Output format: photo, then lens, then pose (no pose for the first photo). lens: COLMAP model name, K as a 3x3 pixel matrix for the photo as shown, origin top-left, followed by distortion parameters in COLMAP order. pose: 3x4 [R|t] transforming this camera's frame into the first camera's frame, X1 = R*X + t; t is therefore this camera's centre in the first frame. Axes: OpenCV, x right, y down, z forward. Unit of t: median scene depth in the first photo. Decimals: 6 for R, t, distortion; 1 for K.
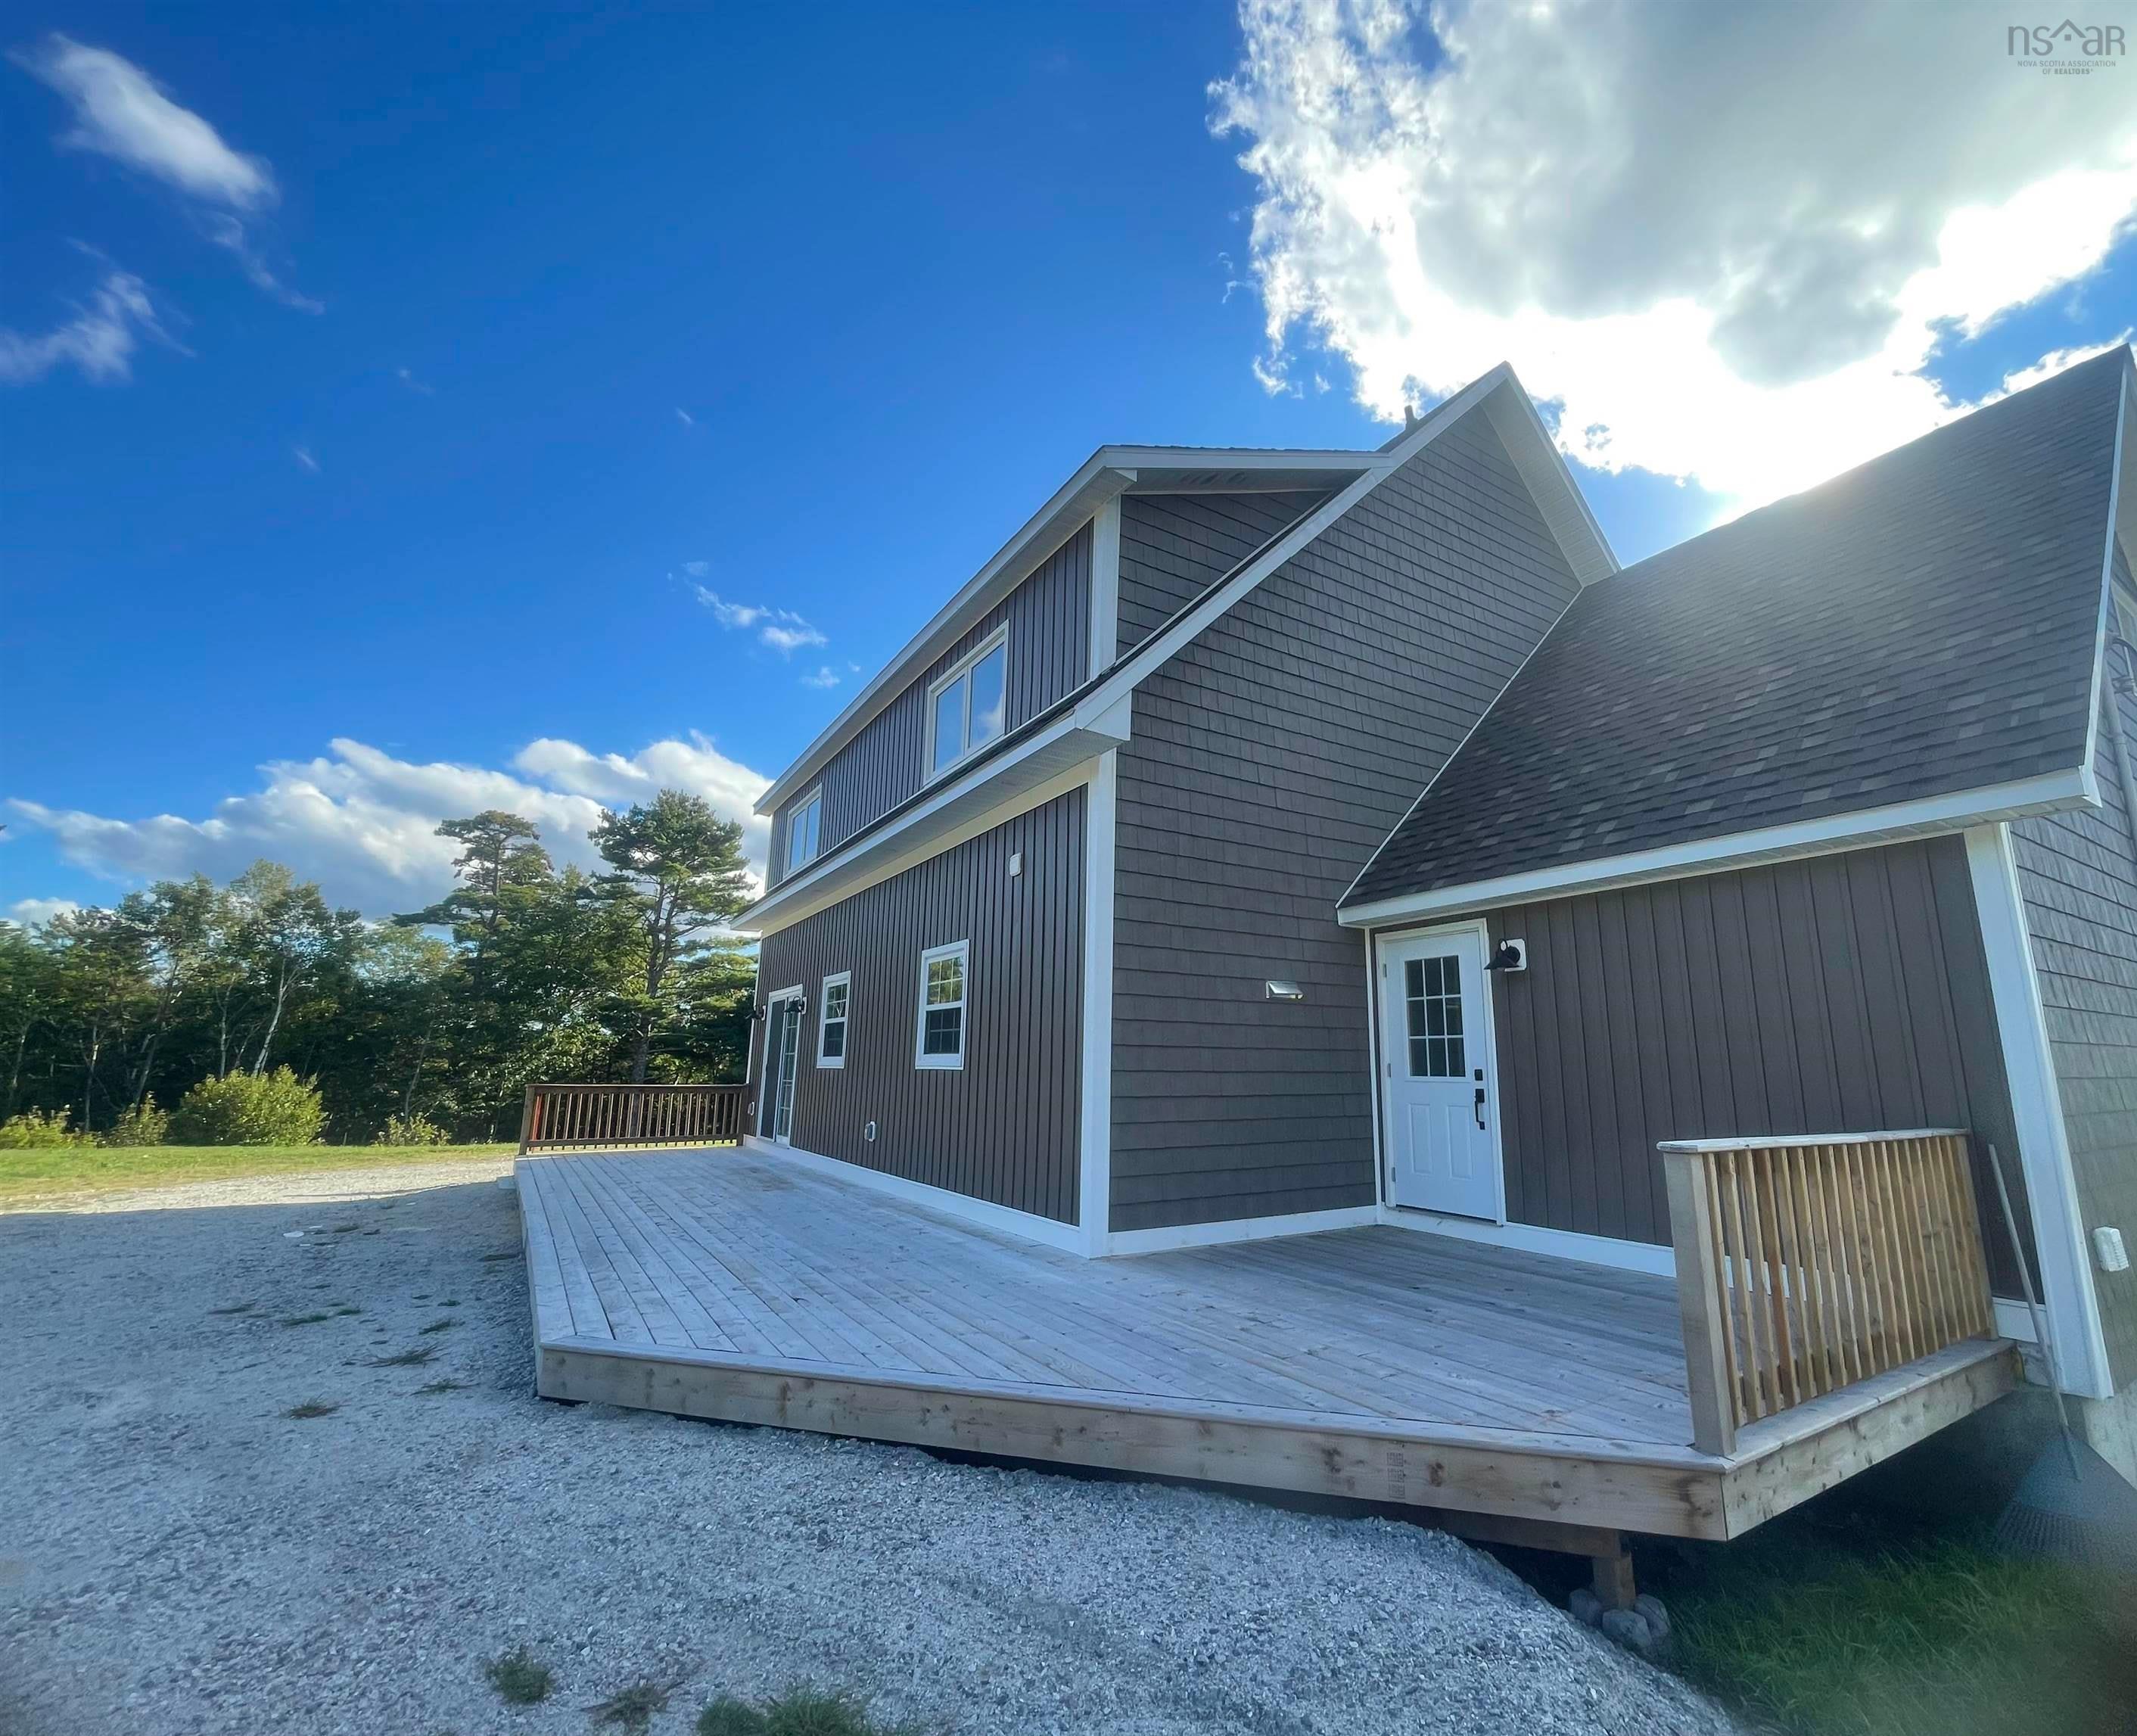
lens RADIAL K [[978.9, 0, 1142.8], [0, 978.9, 867.7], [0, 0, 1]] dist [0.000495, 0.000668]
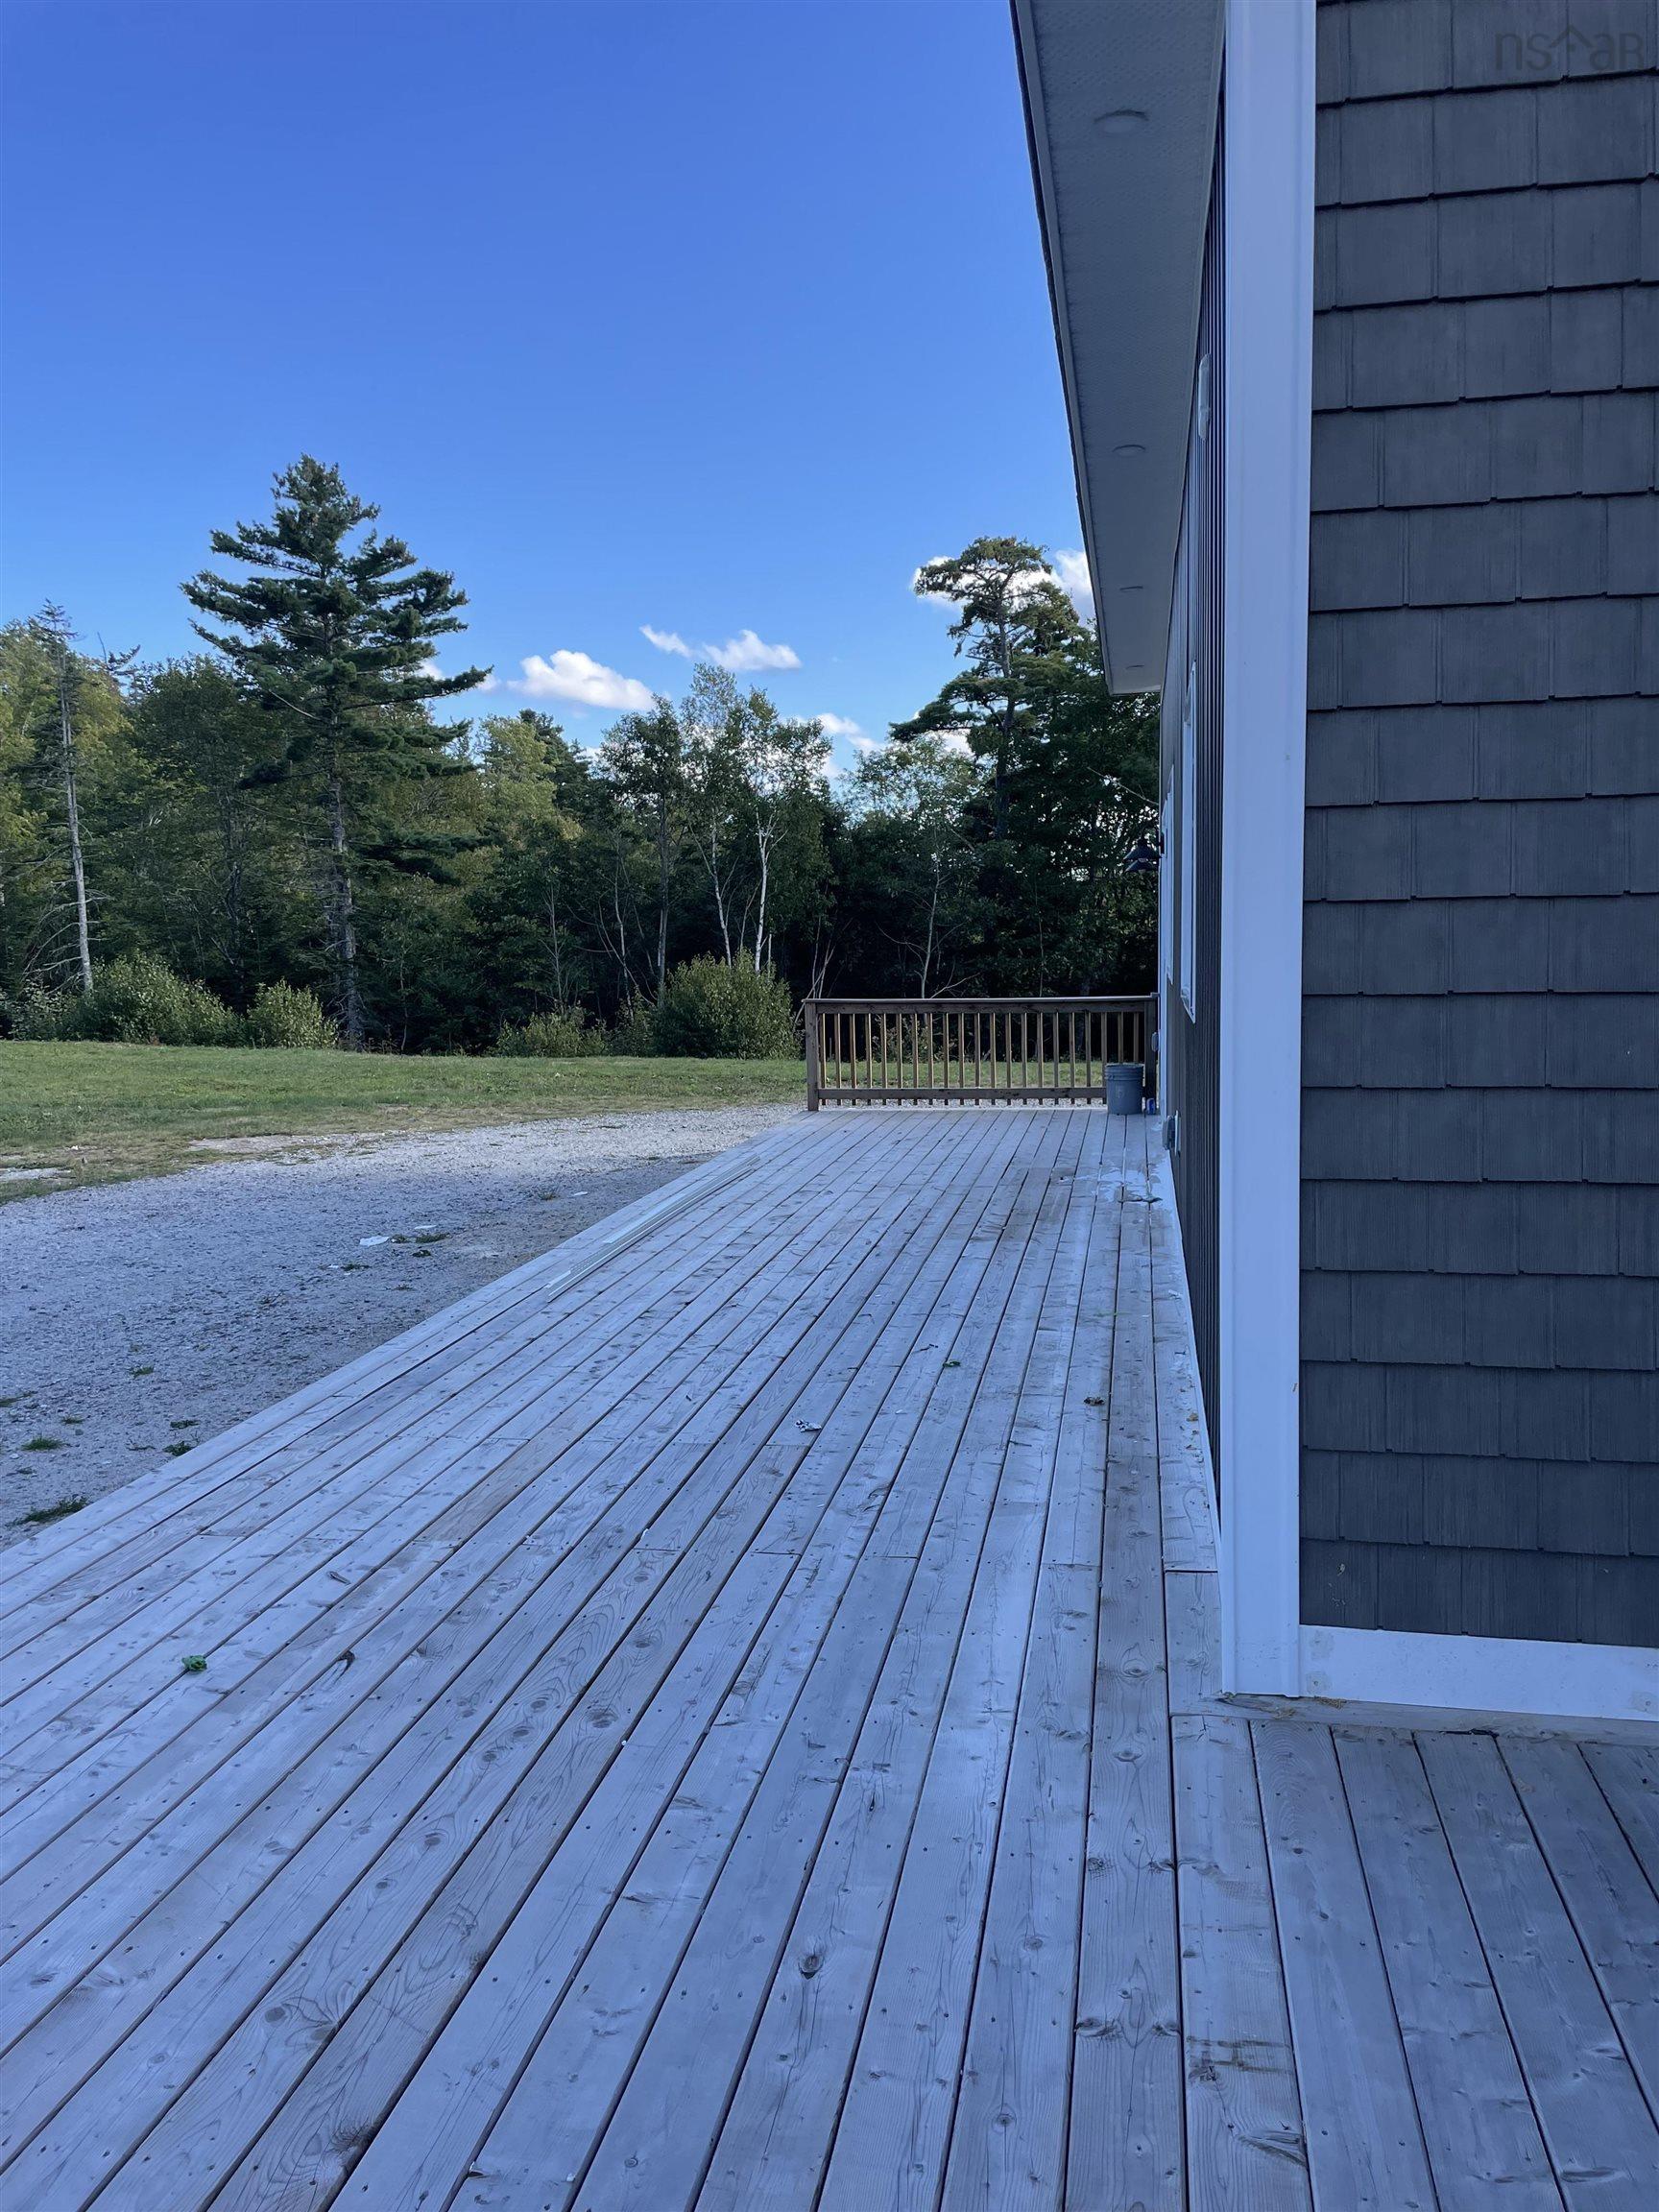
lens RADIAL K [[1680.4, 0, 841.0], [0, 1680.4, 1089.2], [0, 0, 1]] dist [0.060642, -0.062557]
pose [[0.718759, 0.047119, -0.693661, 0.048187], [0.162210, 0.958802, 0.233209, 0.017770], [0.676072, -0.280140, 0.681504, 0.138013]]
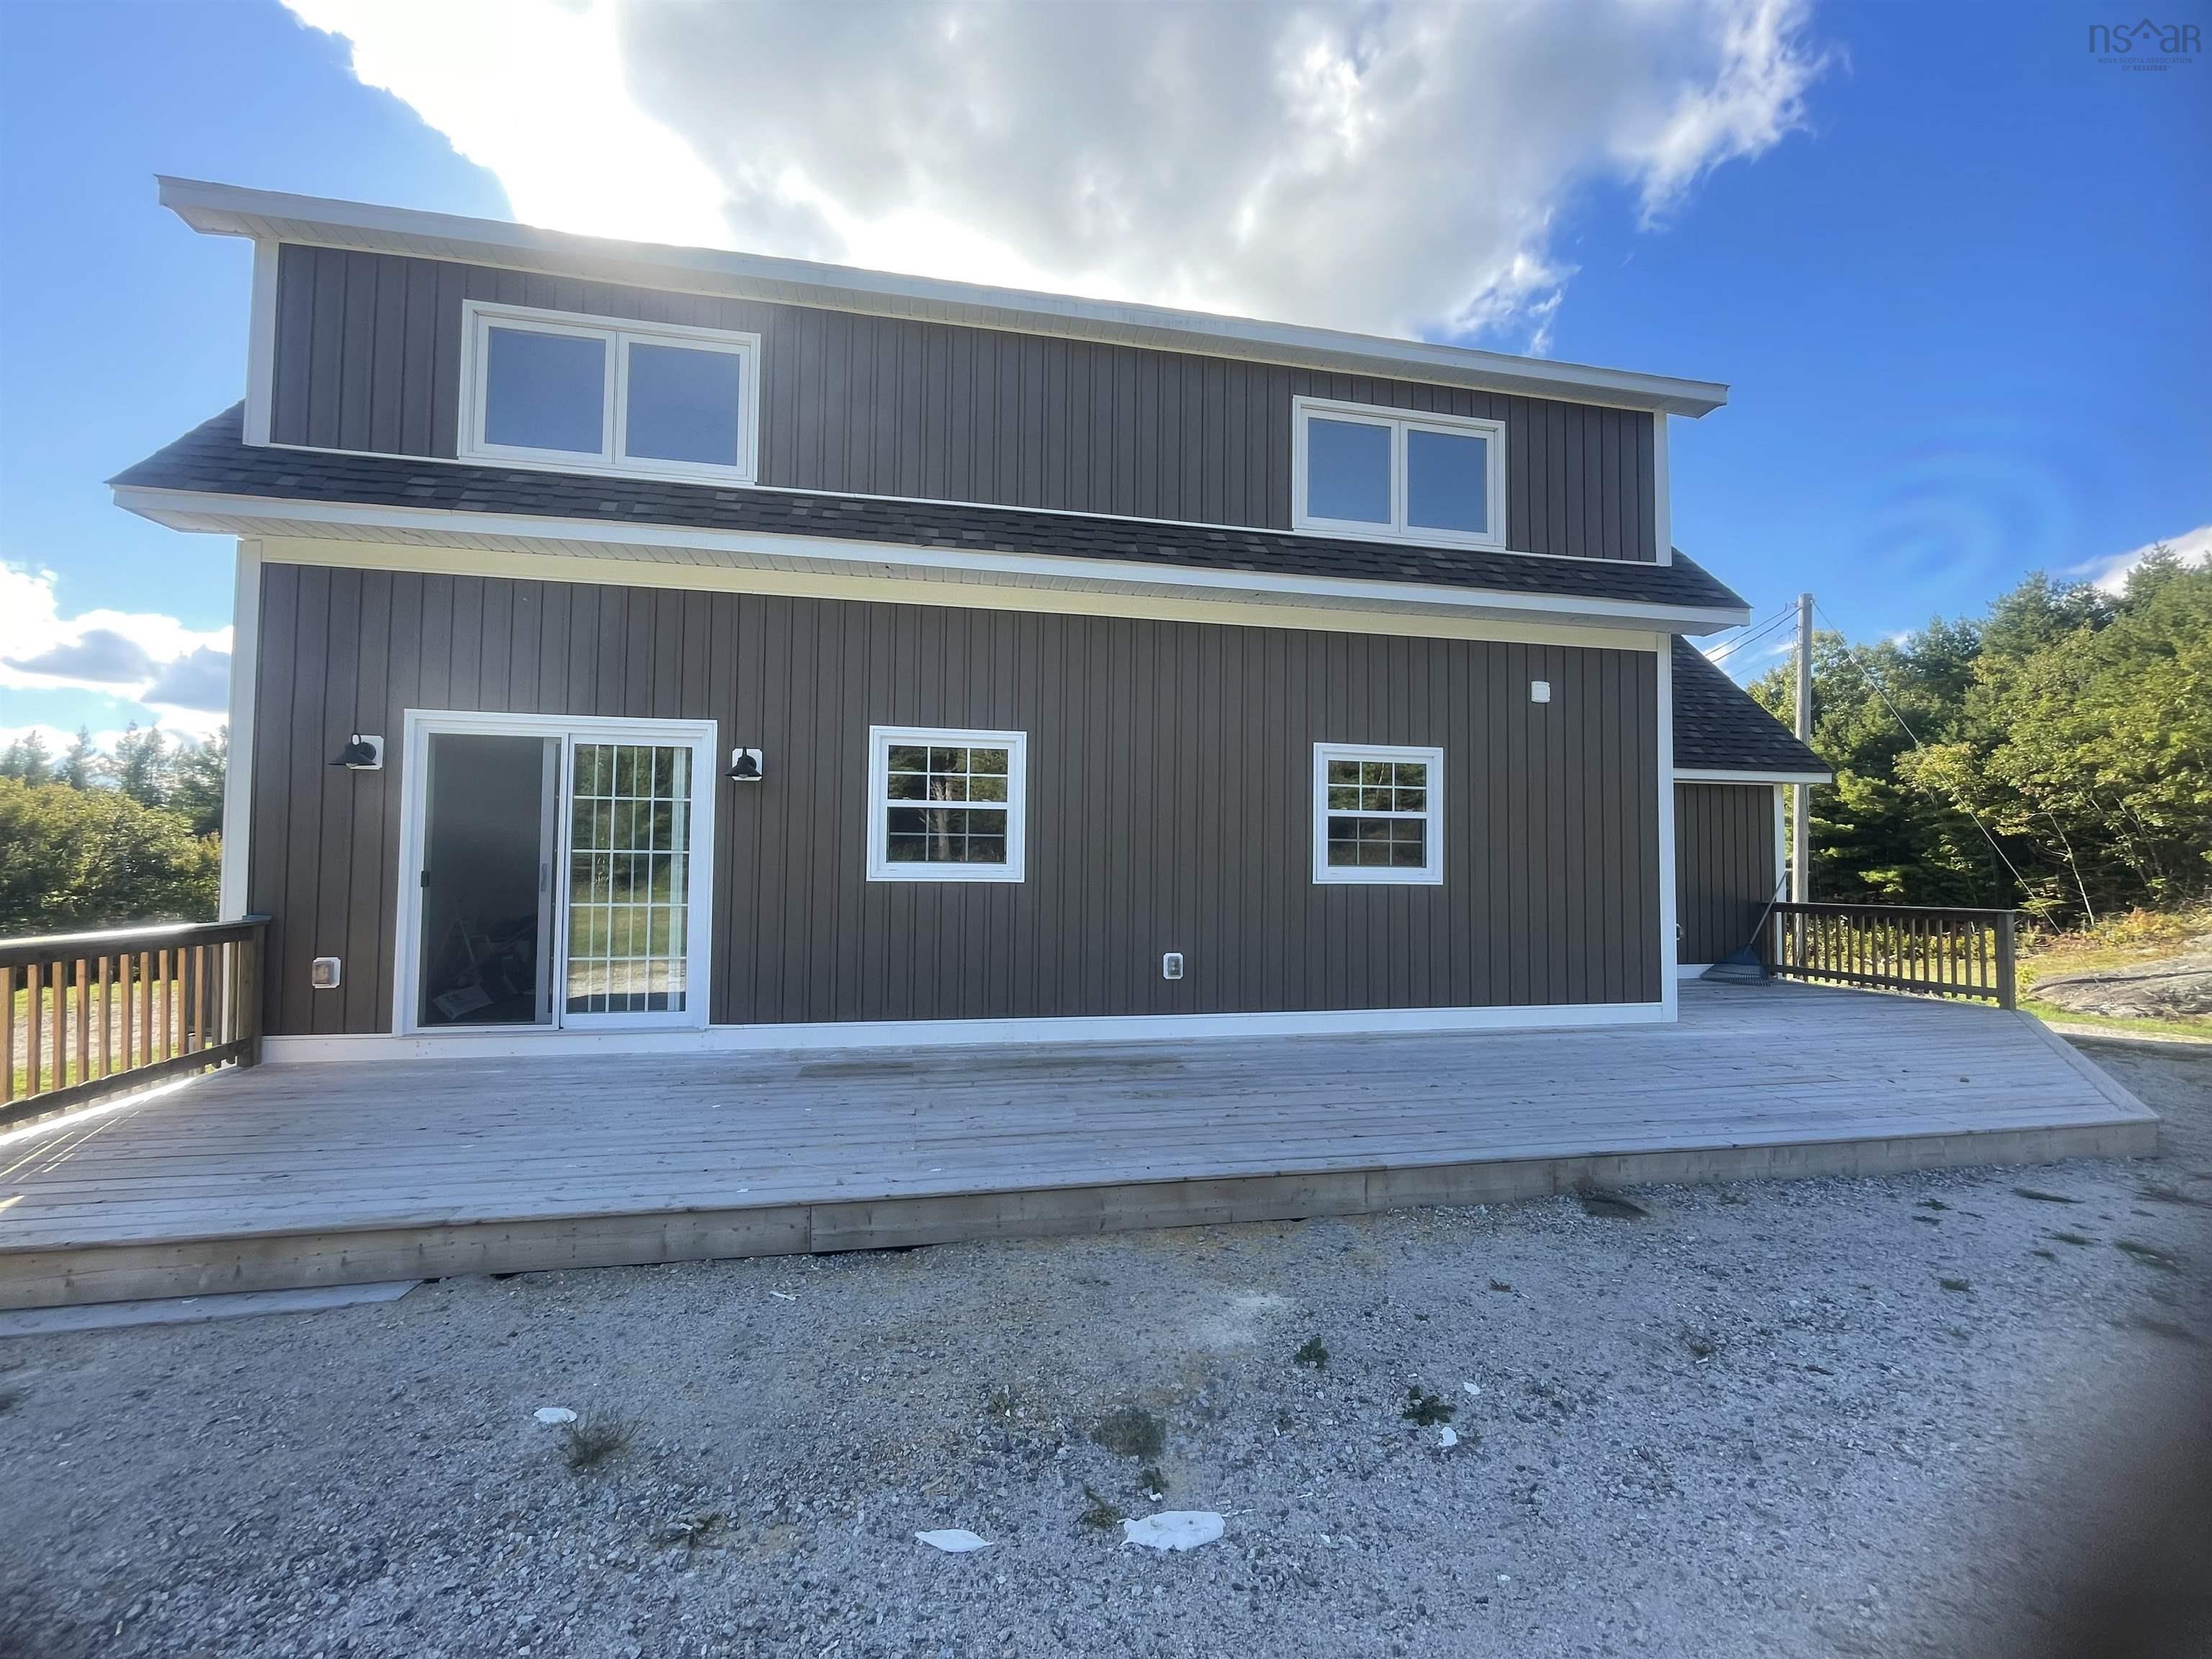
lens RADIAL K [[899.0, 0, 1125.1], [0, 899.0, 839.4], [0, 0, 1]] dist [-0.020329, -0.000106]
pose [[0.373748, 0.033713, 0.926917, -0.338151], [-0.179454, 0.983085, 0.036603, 0.056537], [-0.910005, -0.180019, 0.373477, 0.290554]]
